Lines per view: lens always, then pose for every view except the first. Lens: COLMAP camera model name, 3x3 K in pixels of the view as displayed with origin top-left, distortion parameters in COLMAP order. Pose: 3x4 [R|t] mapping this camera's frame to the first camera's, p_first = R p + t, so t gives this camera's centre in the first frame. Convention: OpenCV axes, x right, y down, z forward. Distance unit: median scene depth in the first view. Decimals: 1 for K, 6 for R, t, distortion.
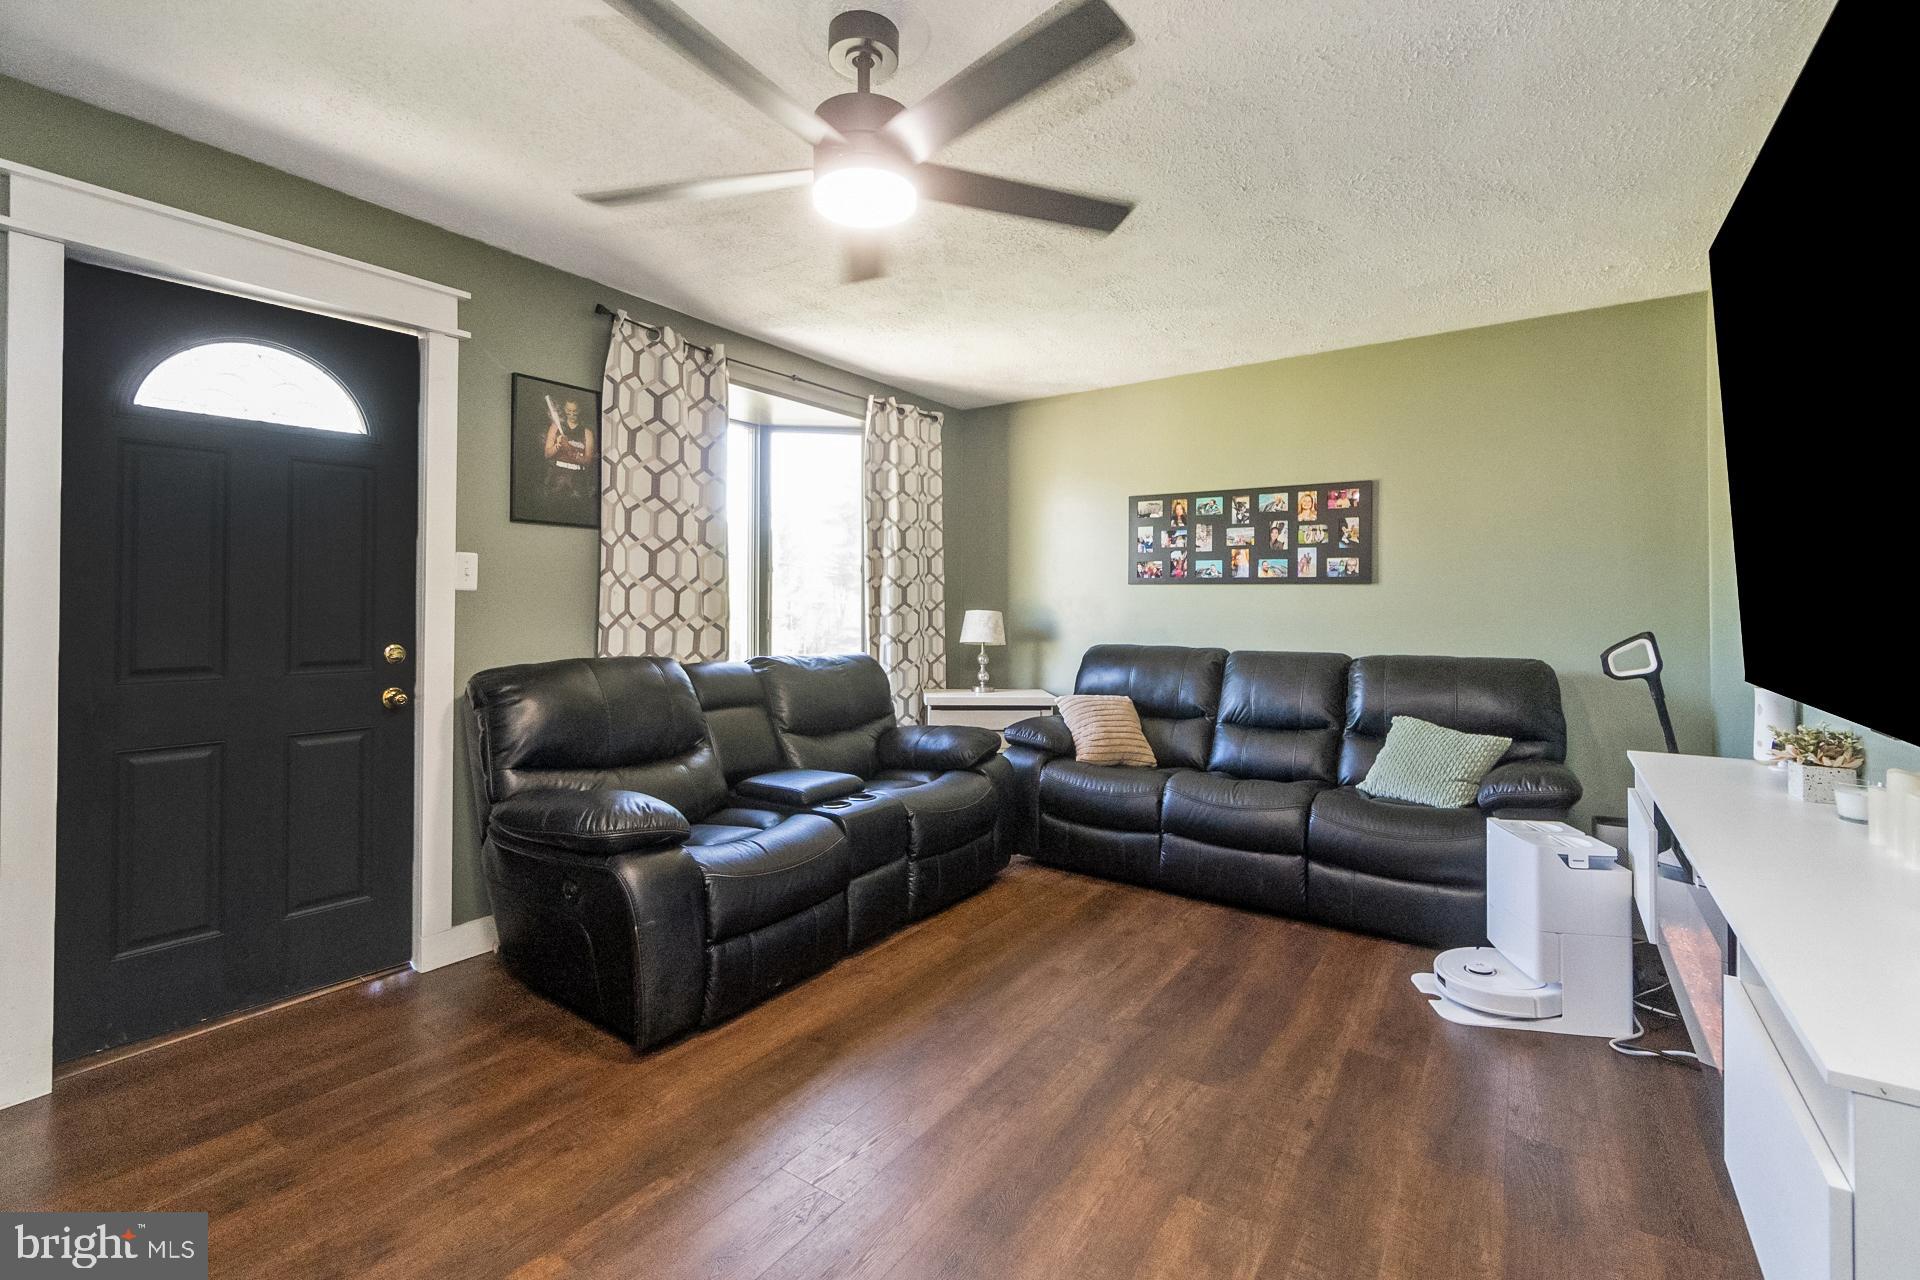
lens RADIAL K [[836.1, 0, 964.5], [0, 836.1, 596.7], [0, 0, 1]] dist [-0.000460, -0.000013]
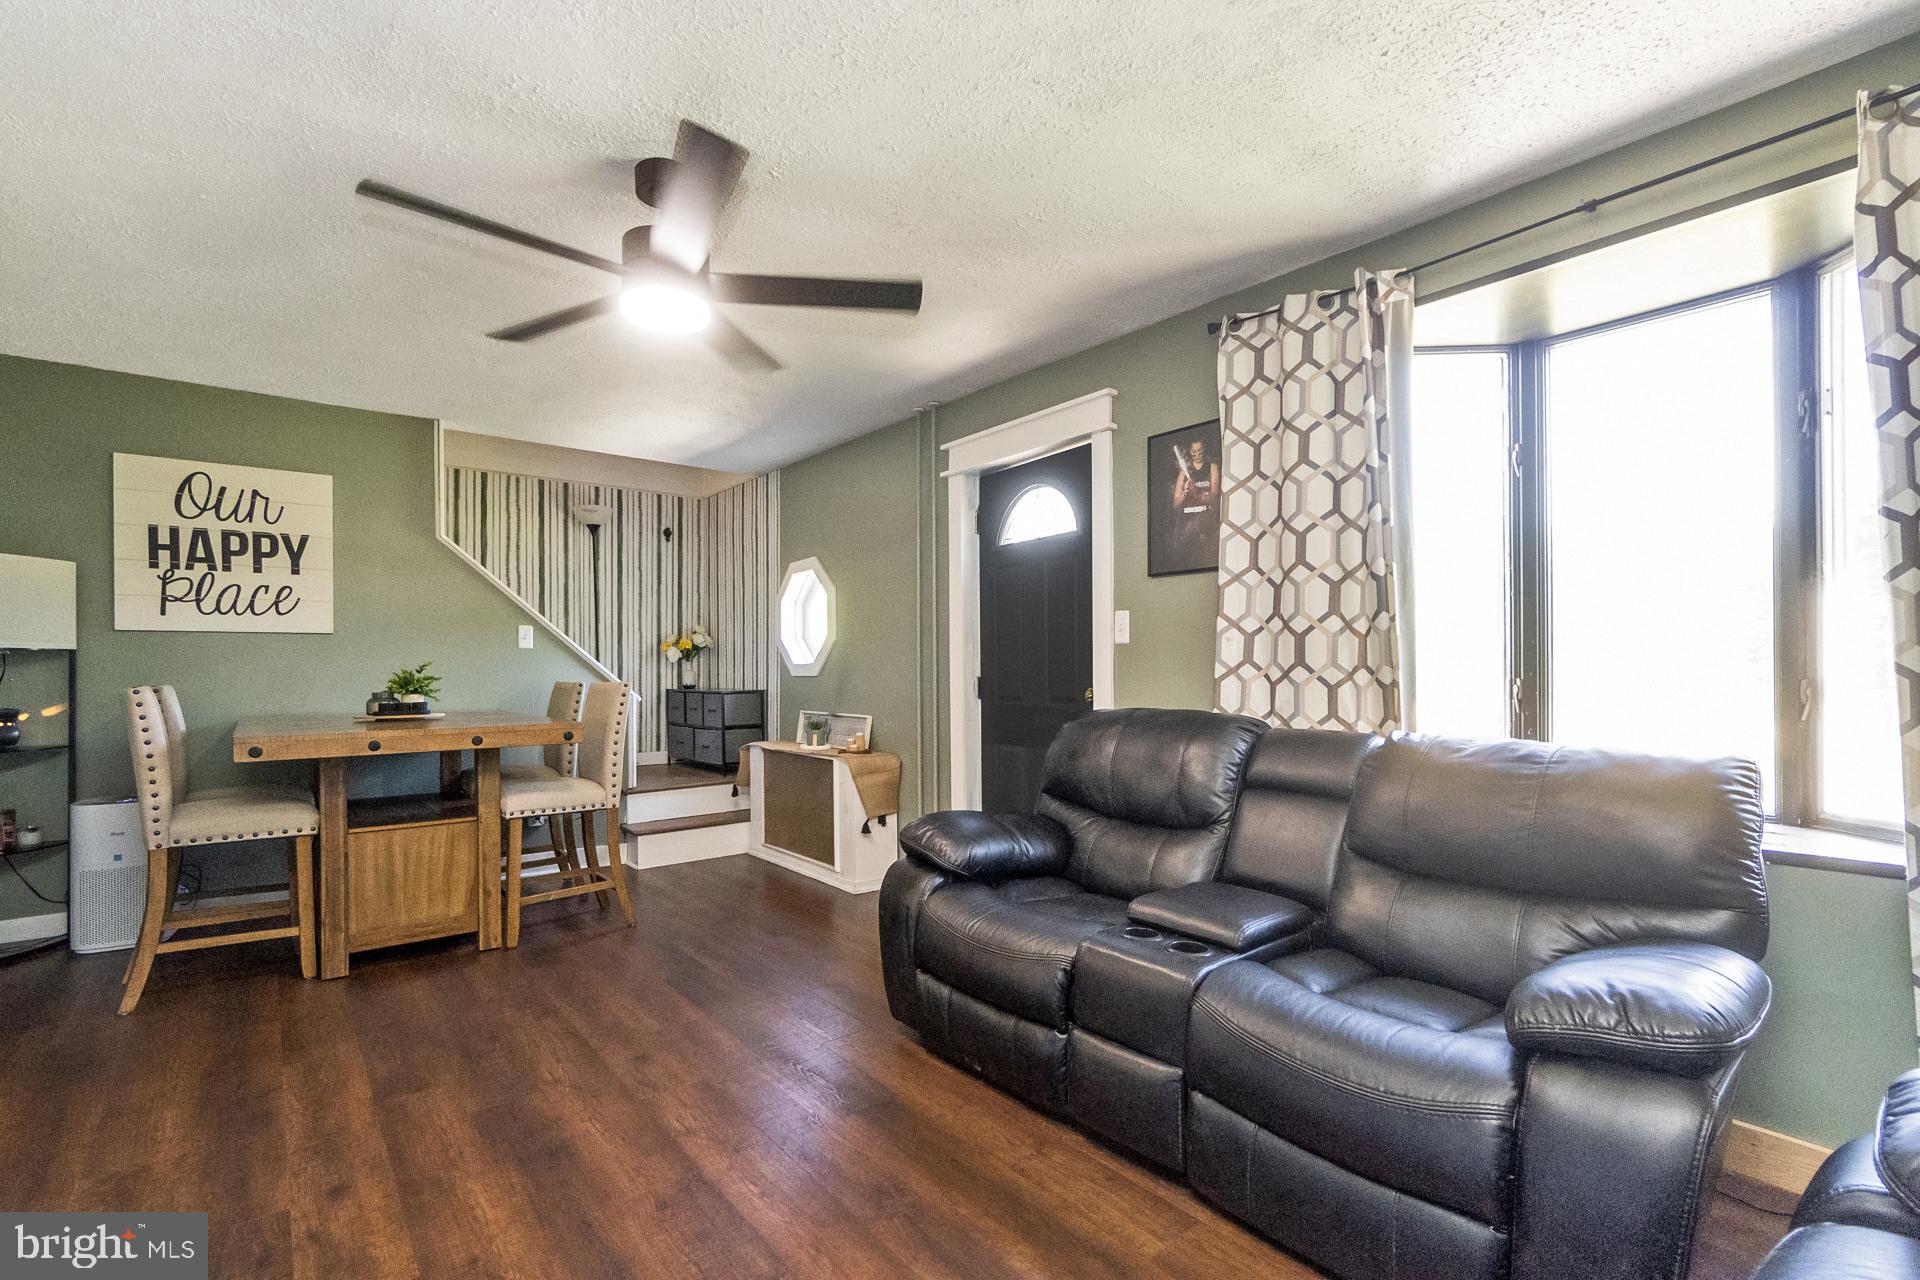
lens RADIAL K [[848.3, 0, 947.9], [0, 848.3, 672.6], [0, 0, 1]] dist [-0.004237, -0.000036]
pose [[-0.285972, -0.002905, -0.958234, 0.416003], [0.010223, 0.999929, -0.006082, 0.026018], [0.958183, -0.011536, -0.285922, 0.774781]]
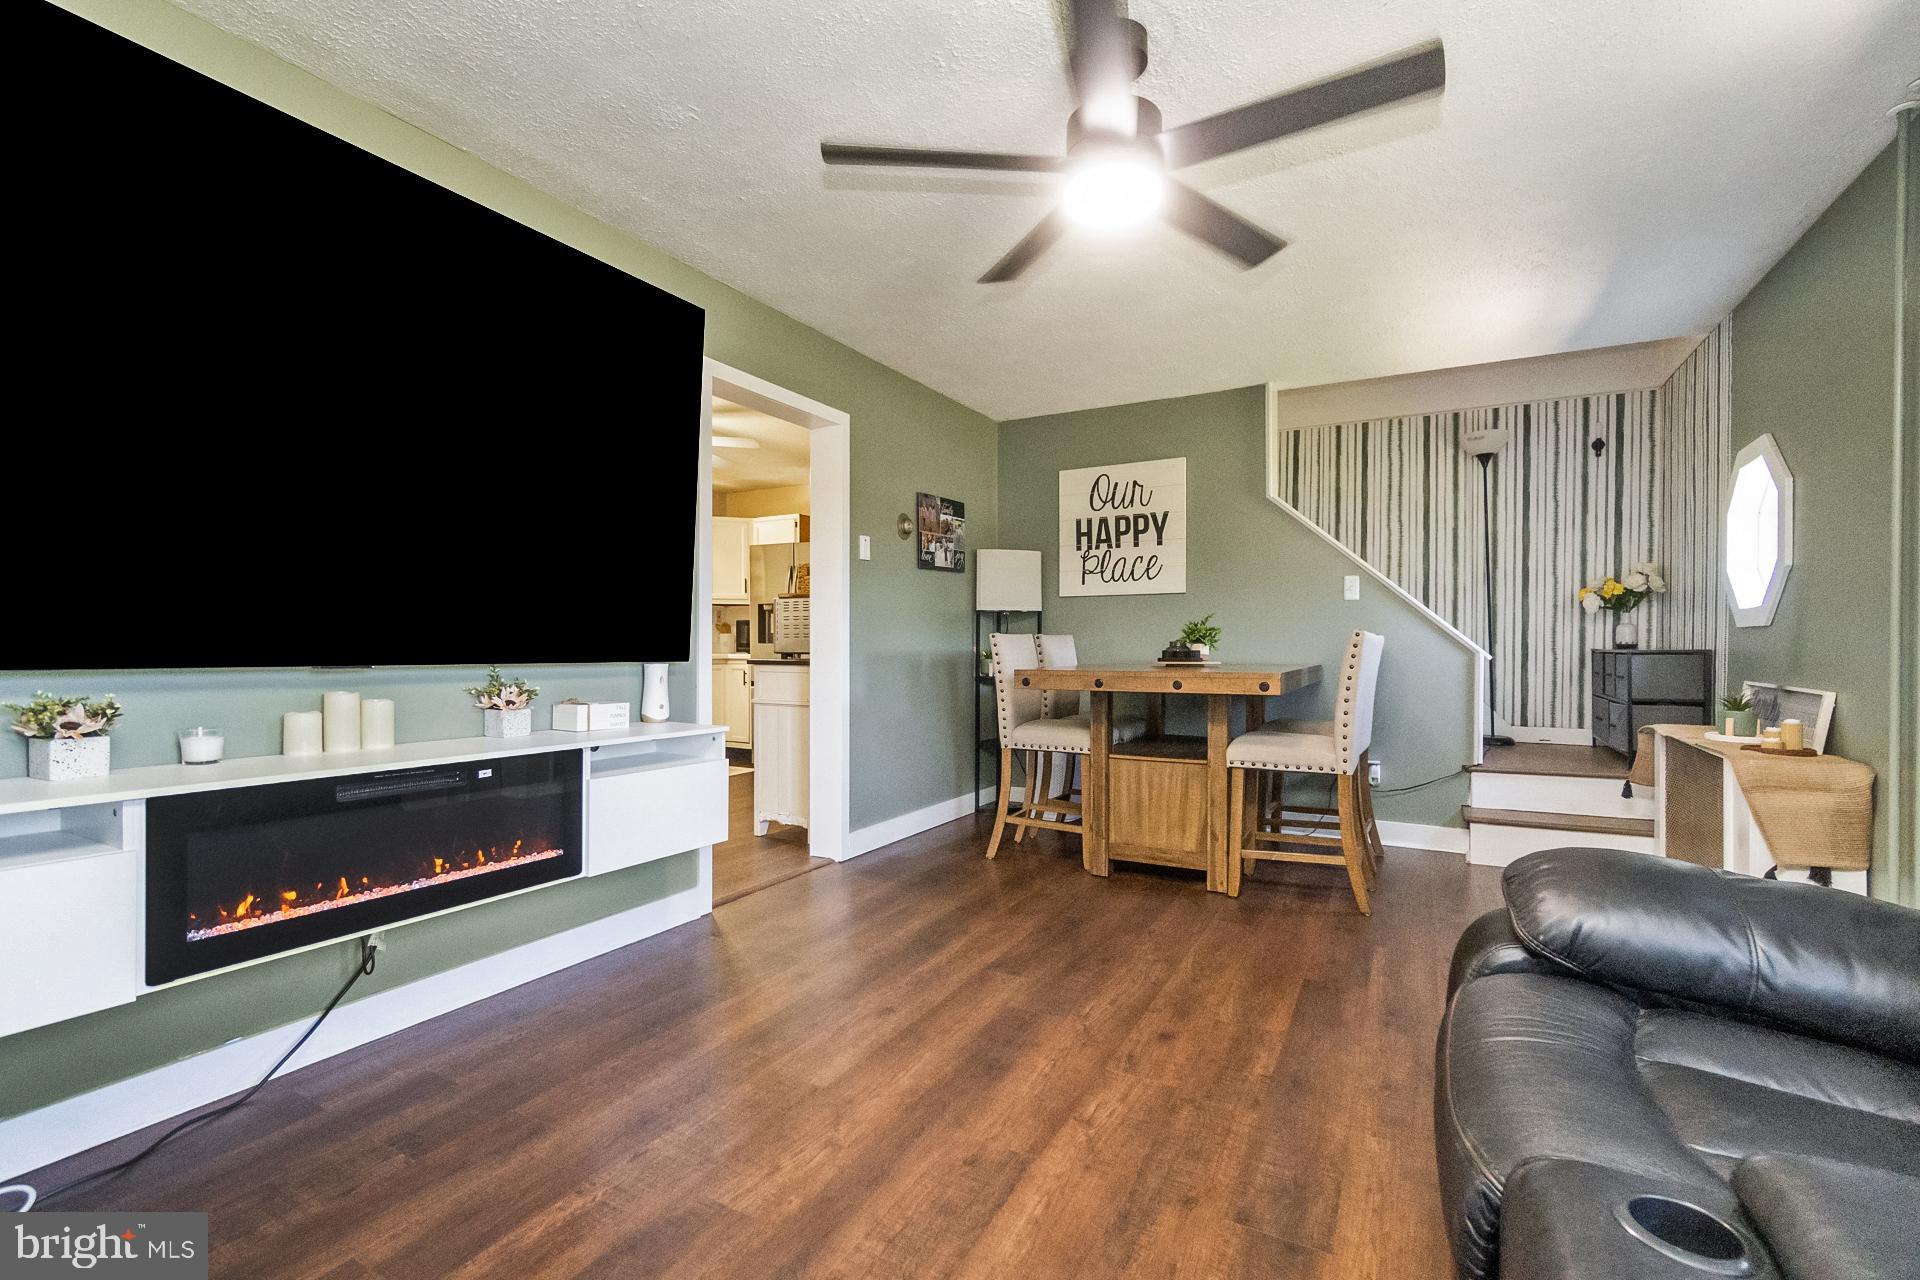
lens RADIAL K [[843.6, 0, 979.7], [0, 843.6, 651.1], [0, 0, 1]] dist [0.000709, 0.000160]
pose [[-0.993470, -0.005121, -0.113977, 0.075444], [-0.005269, 0.999986, 0.000994, 0.047455], [0.113970, 0.001588, -0.993483, 0.918554]]
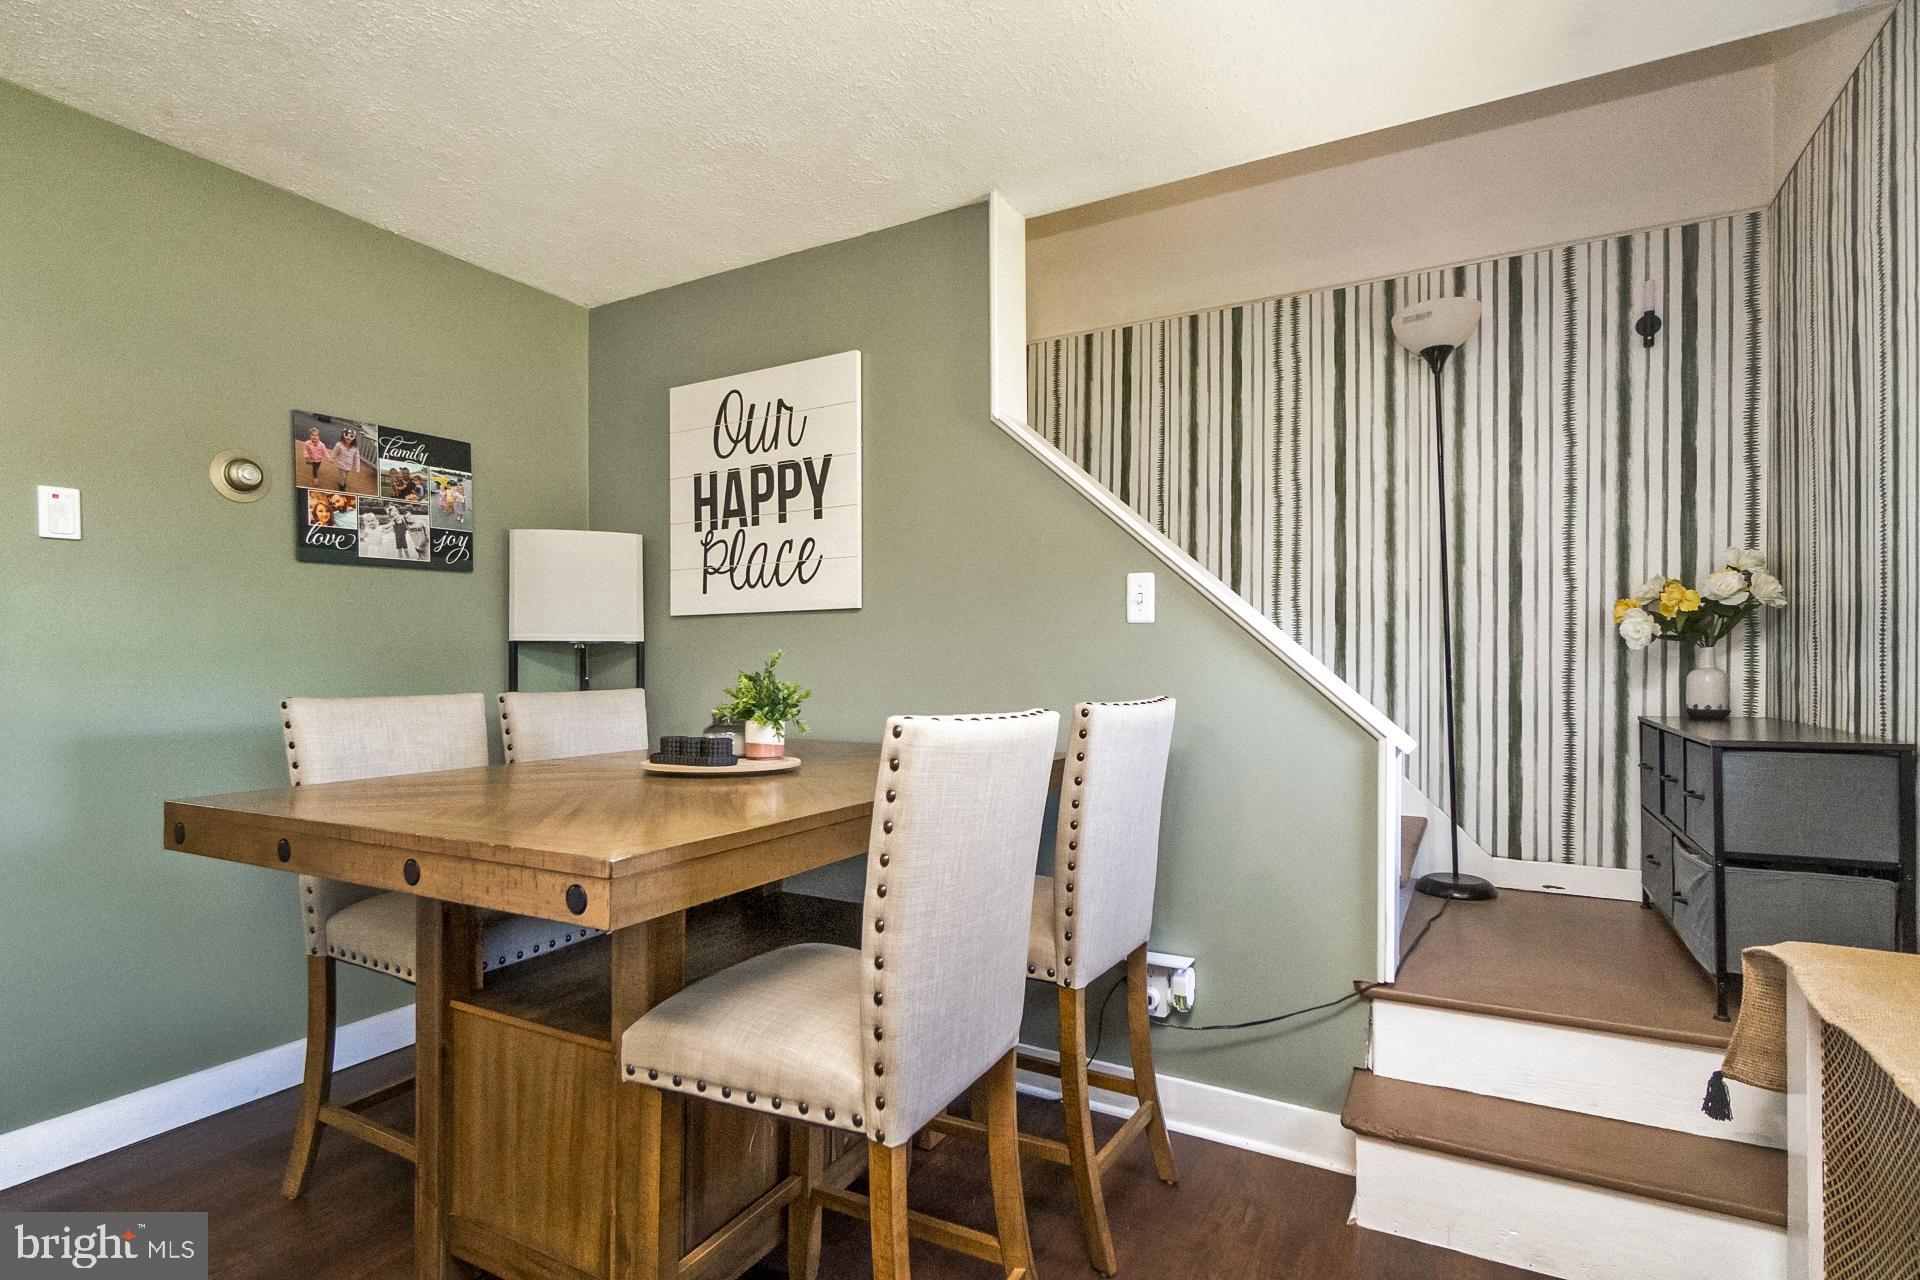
lens RADIAL K [[930.9, 0, 974.5], [0, 930.9, 662.0], [0, 0, 1]] dist [-0.002537, 0.000306]
pose [[-0.994494, -0.006124, -0.104618, -0.355919], [-0.004963, 0.999923, -0.011351, 0.012119], [0.104679, -0.010770, -0.994448, 0.466894]]
